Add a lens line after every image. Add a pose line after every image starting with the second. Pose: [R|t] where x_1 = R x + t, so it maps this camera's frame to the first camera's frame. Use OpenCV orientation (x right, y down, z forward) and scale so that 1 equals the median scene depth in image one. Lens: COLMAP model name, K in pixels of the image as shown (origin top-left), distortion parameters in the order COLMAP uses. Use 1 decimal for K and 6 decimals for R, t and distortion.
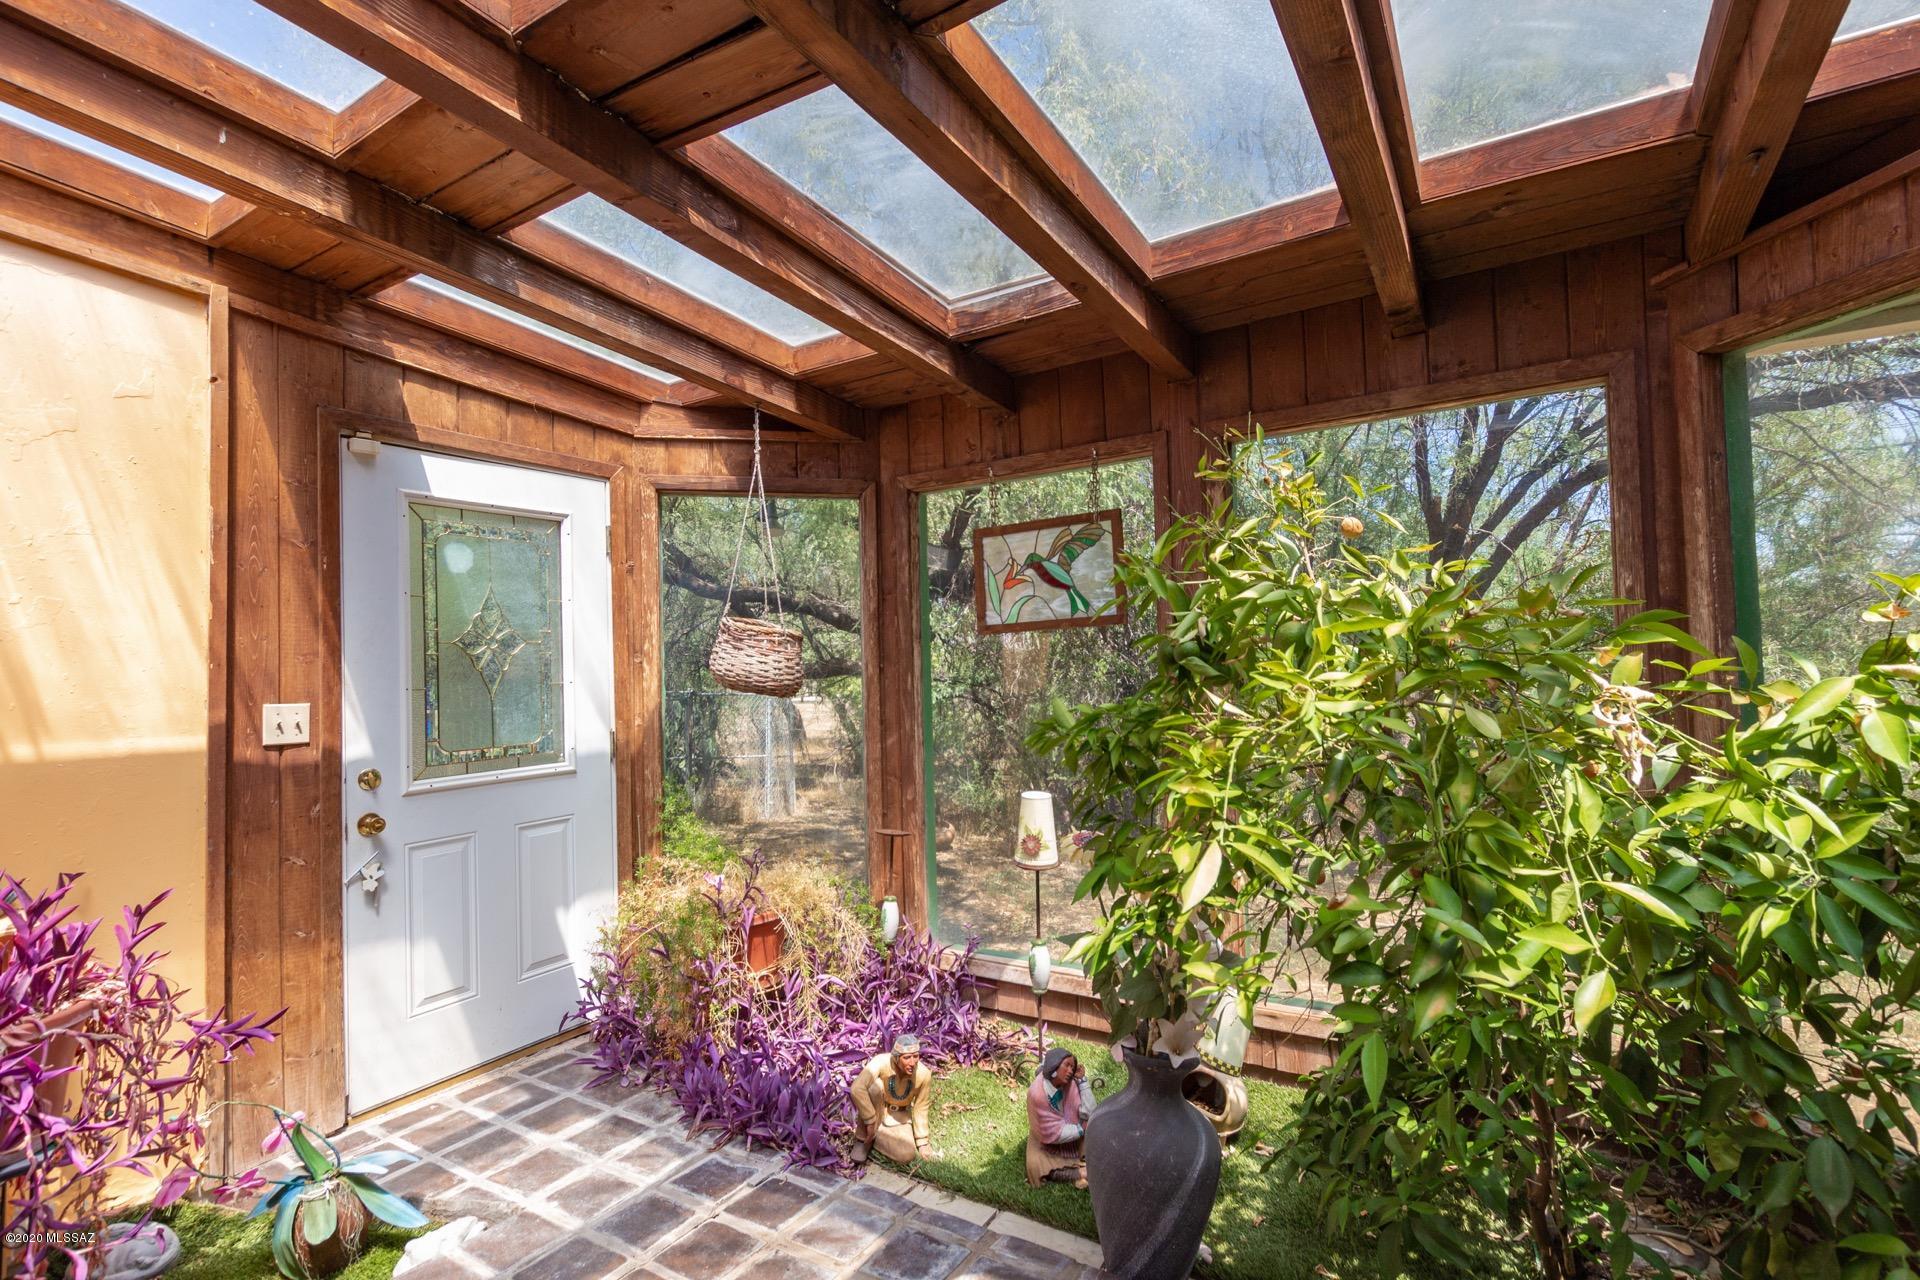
lens RADIAL K [[881.6, 0, 962.4], [0, 881.6, 645.1], [0, 0, 1]] dist [0.003350, 0.000266]
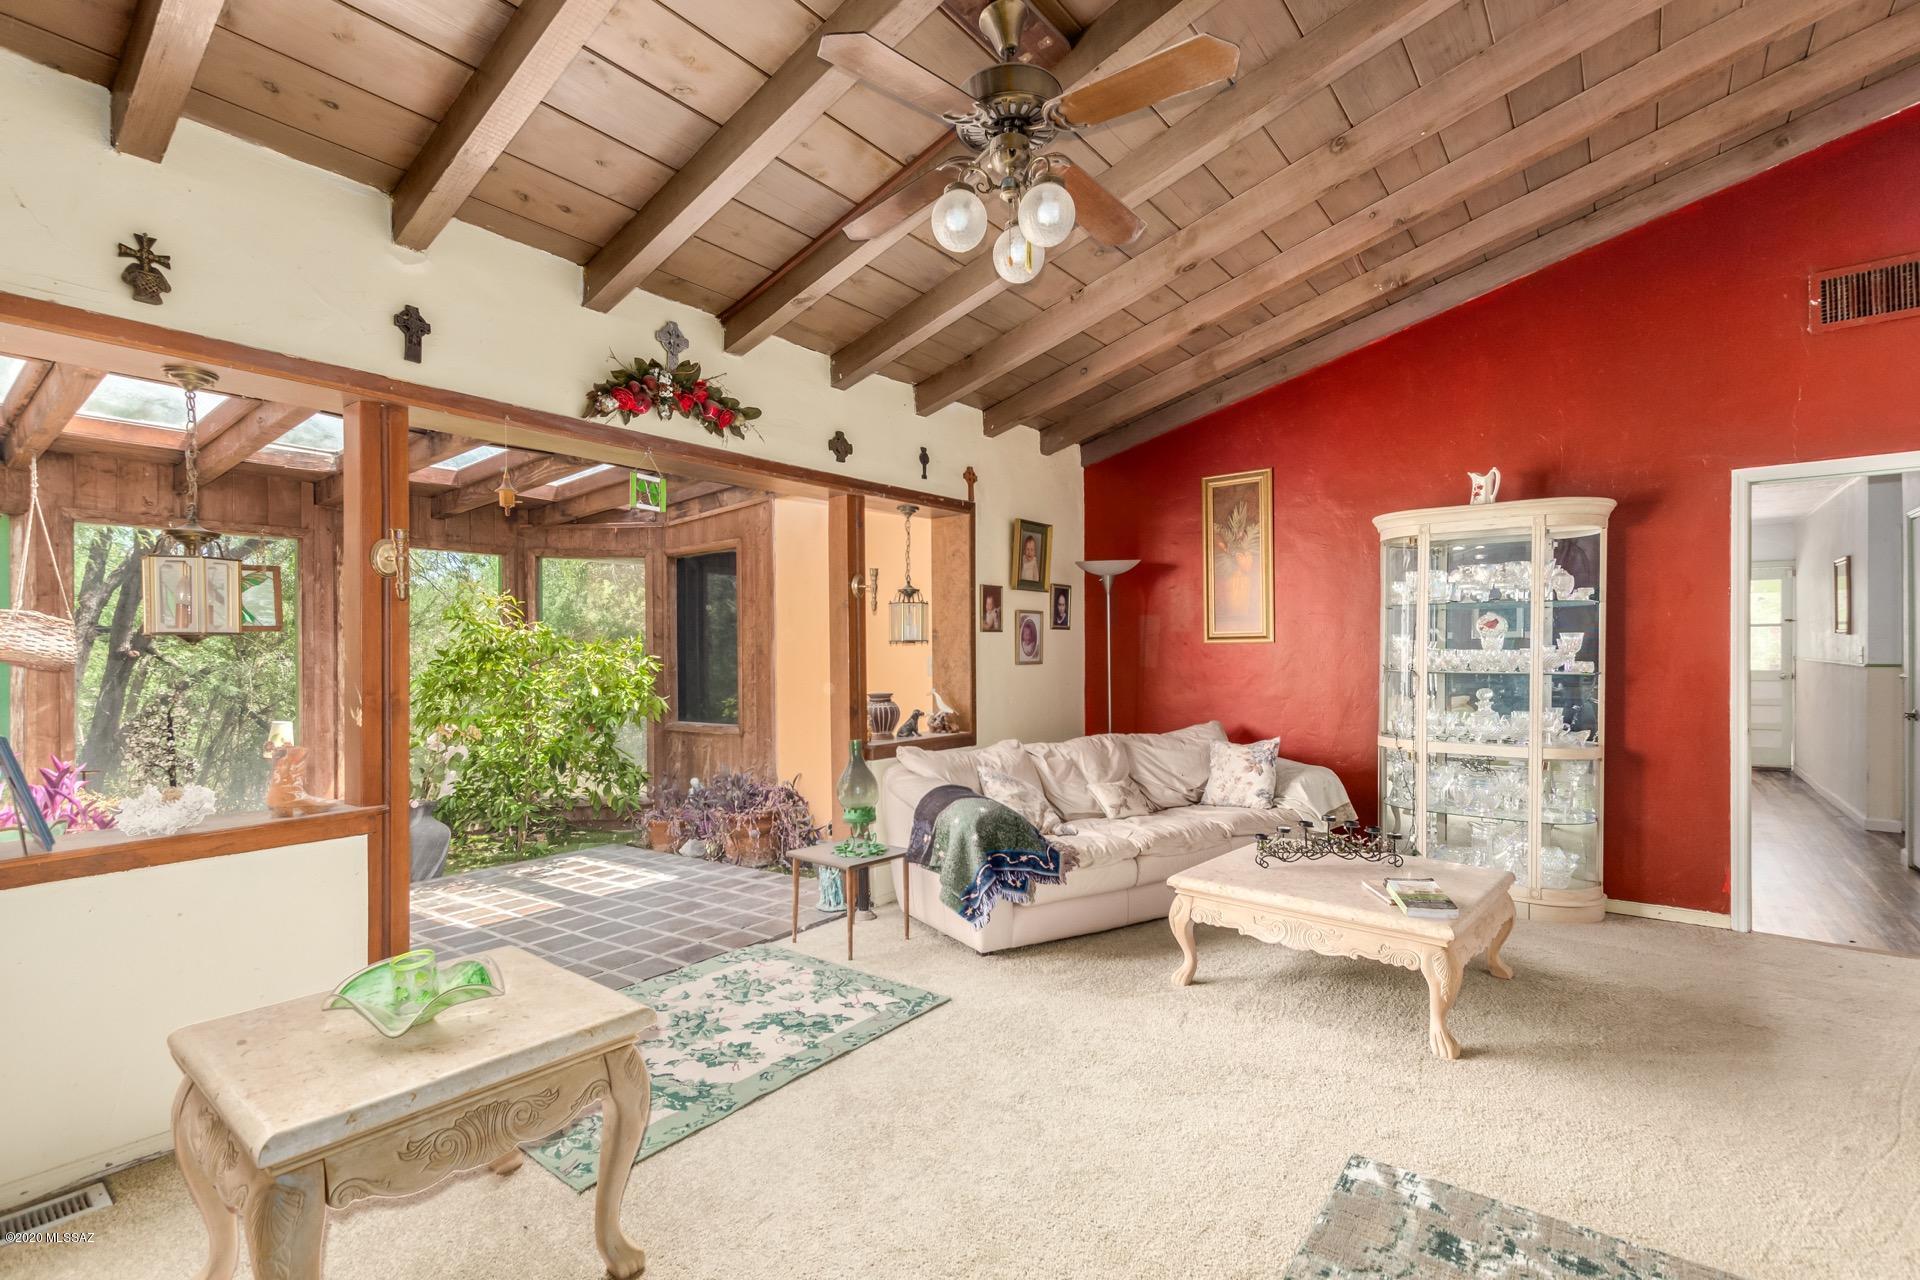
lens RADIAL K [[881.6, 0, 956.6], [0, 881.6, 651.7], [0, 0, 1]] dist [0.003350, 0.000266]
pose [[0.106999, 0.030638, 0.993787, -1.417899], [-0.026661, 0.999254, -0.027936, 0.030652], [-0.993902, -0.023506, 0.107736, -0.547330]]
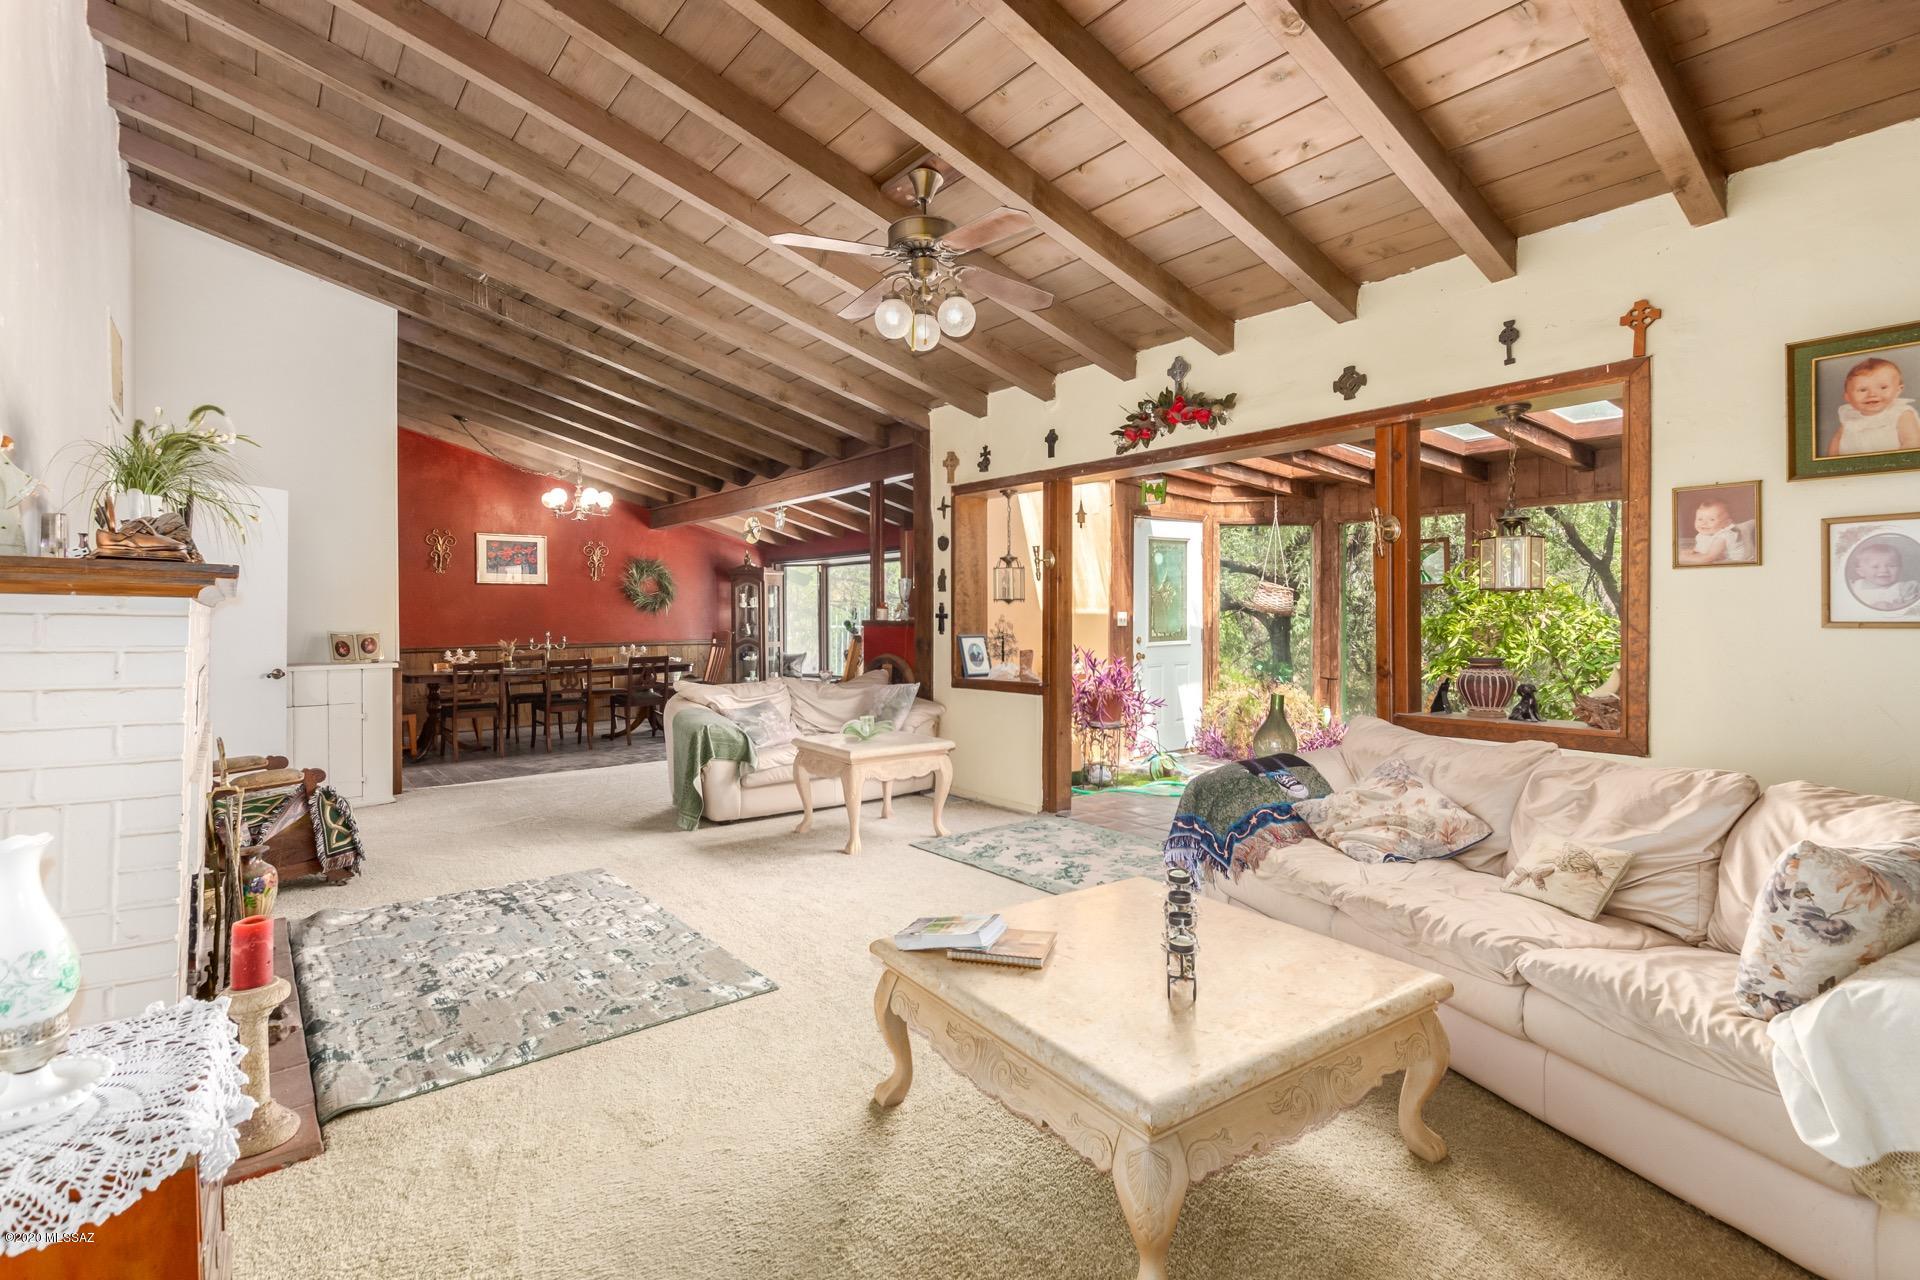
lens RADIAL K [[881.6, 0, 954.3], [0, 881.6, 619.9], [0, 0, 1]] dist [0.003350, 0.000266]
pose [[0.942431, 0.027710, -0.333249, -0.252634], [-0.012910, 0.998833, 0.046544, -0.030079], [0.334150, -0.039562, 0.941689, -1.550802]]
